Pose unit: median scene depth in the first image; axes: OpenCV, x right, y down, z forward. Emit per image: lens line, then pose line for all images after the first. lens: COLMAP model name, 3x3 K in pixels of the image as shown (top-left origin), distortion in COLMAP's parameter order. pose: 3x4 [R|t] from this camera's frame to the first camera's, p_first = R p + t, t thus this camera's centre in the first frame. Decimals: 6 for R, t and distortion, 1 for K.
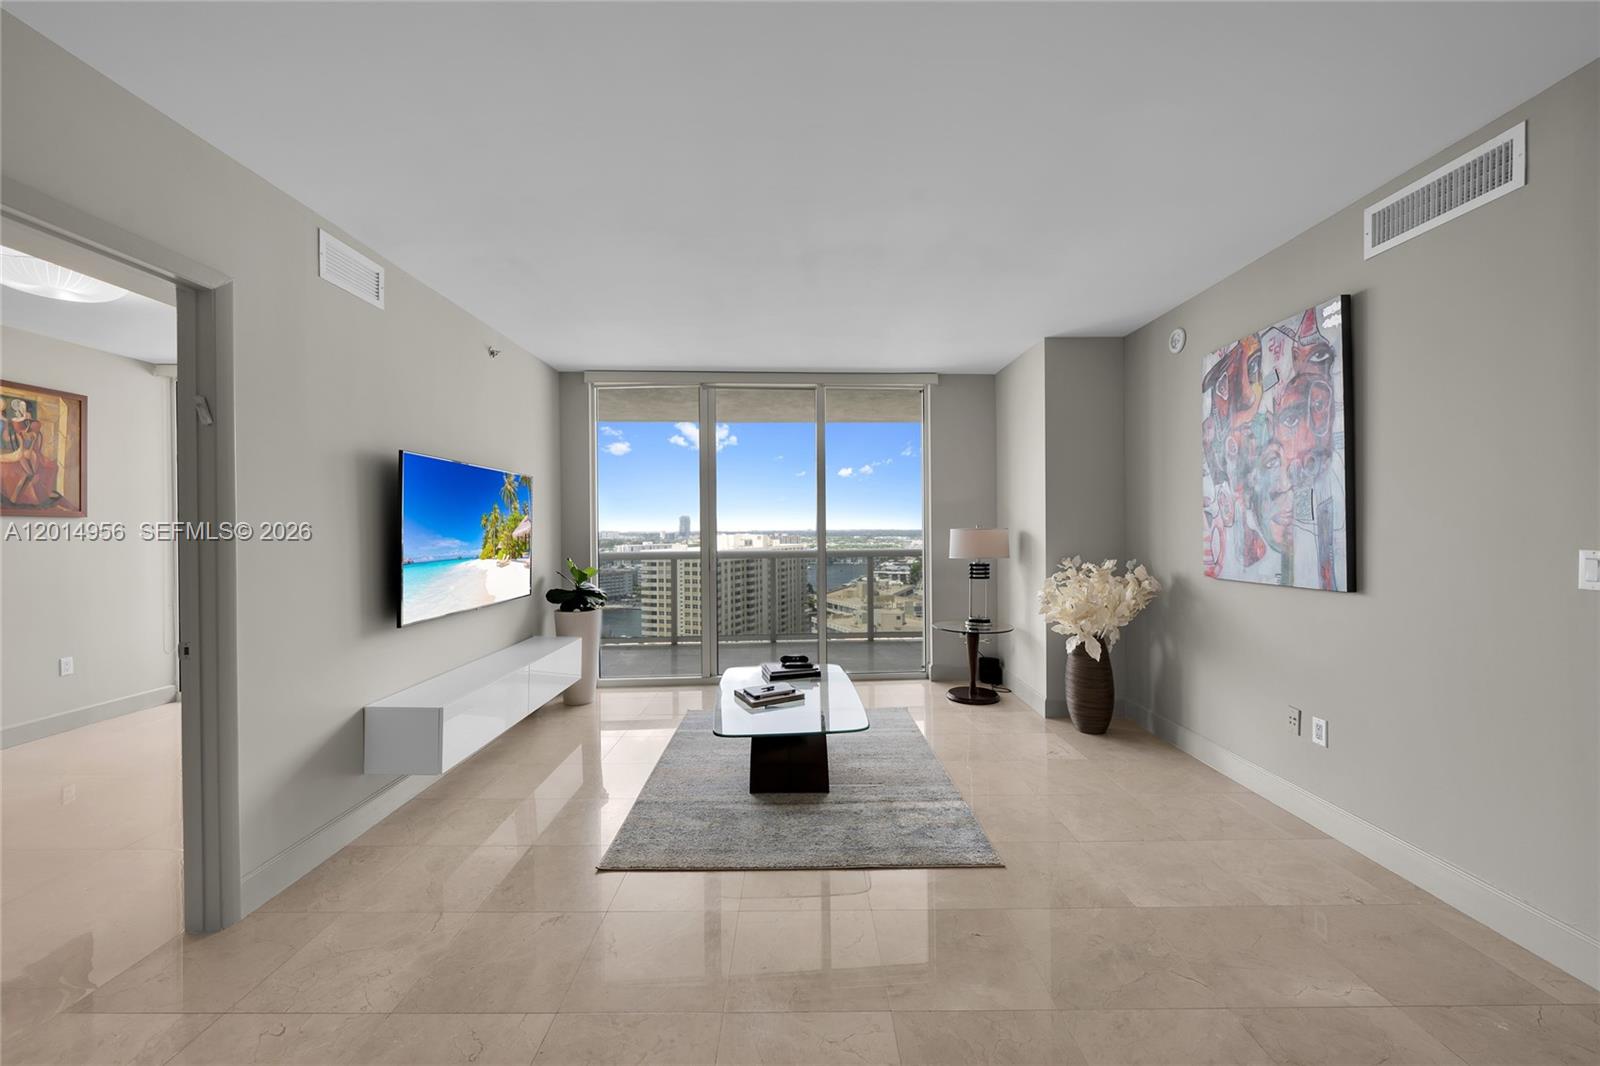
lens RADIAL K [[630.6, 0, 794.2], [0, 630.6, 530.4], [0, 0, 1]] dist [0.000882, -0.000534]
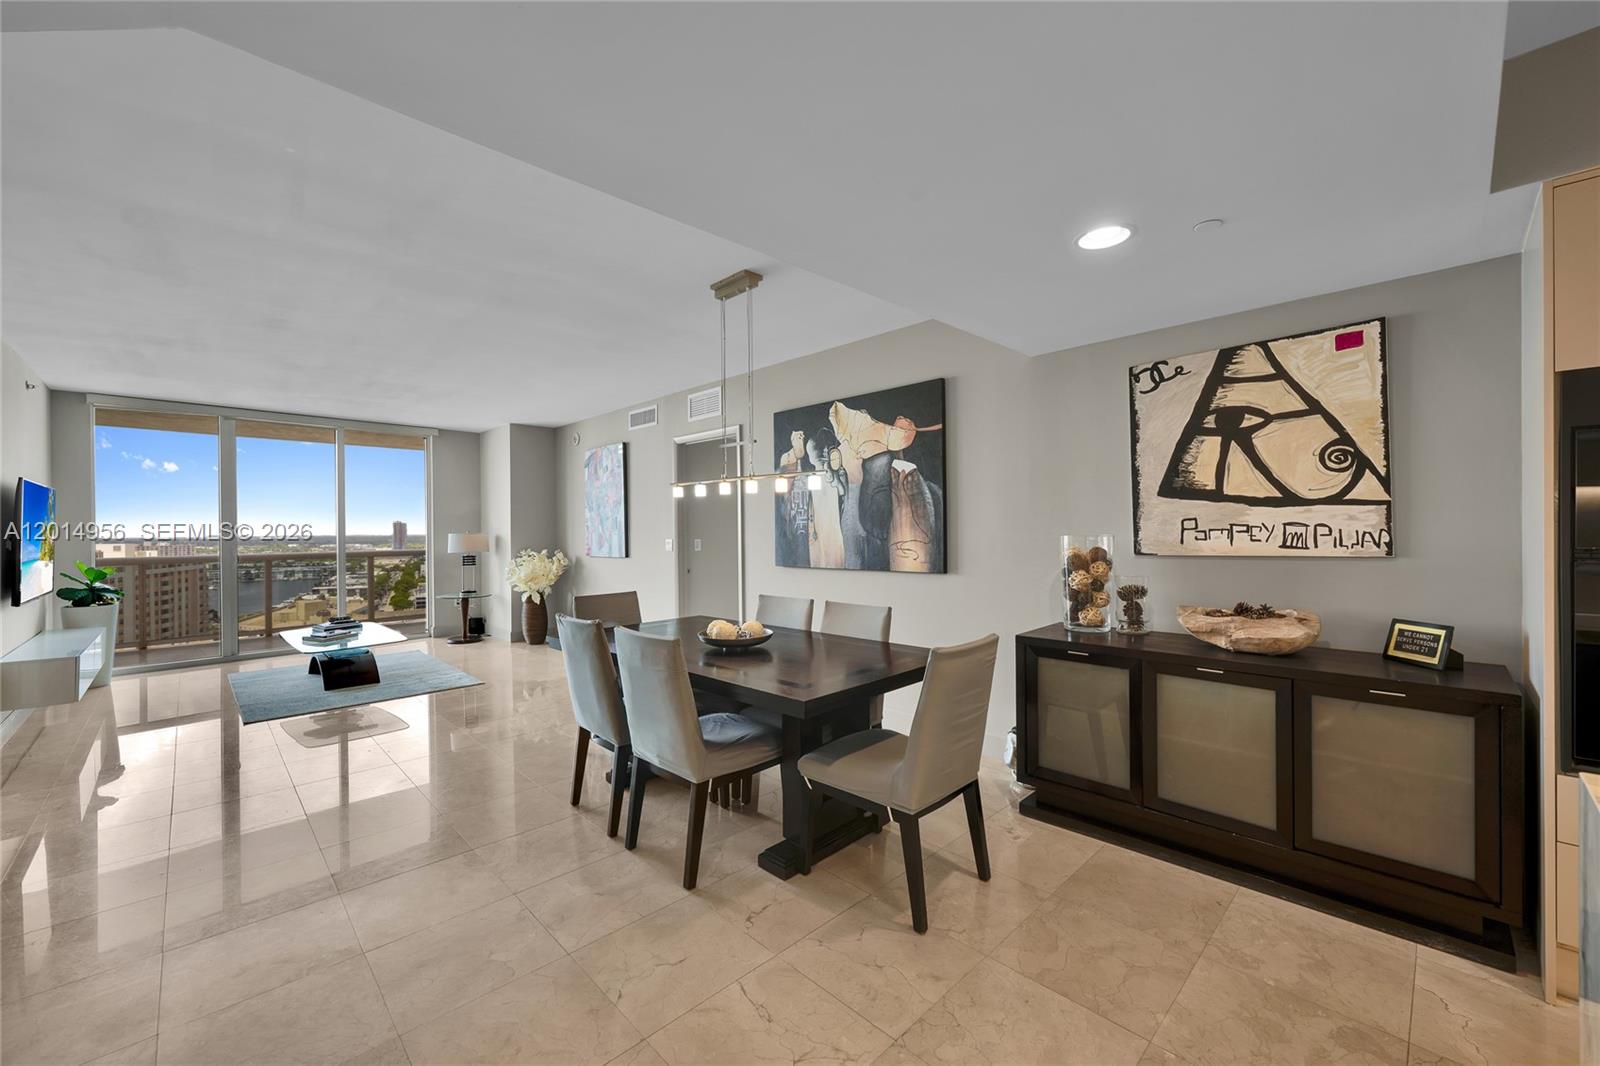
lens RADIAL K [[630.6, 0, 792.3], [0, 630.6, 529.2], [0, 0, 1]] dist [0.000882, -0.000534]
pose [[0.719054, 0.002056, 0.694951, -0.301596], [0.004850, 0.999956, -0.007977, 0.004609], [-0.694938, 0.009106, 0.719012, -0.946353]]
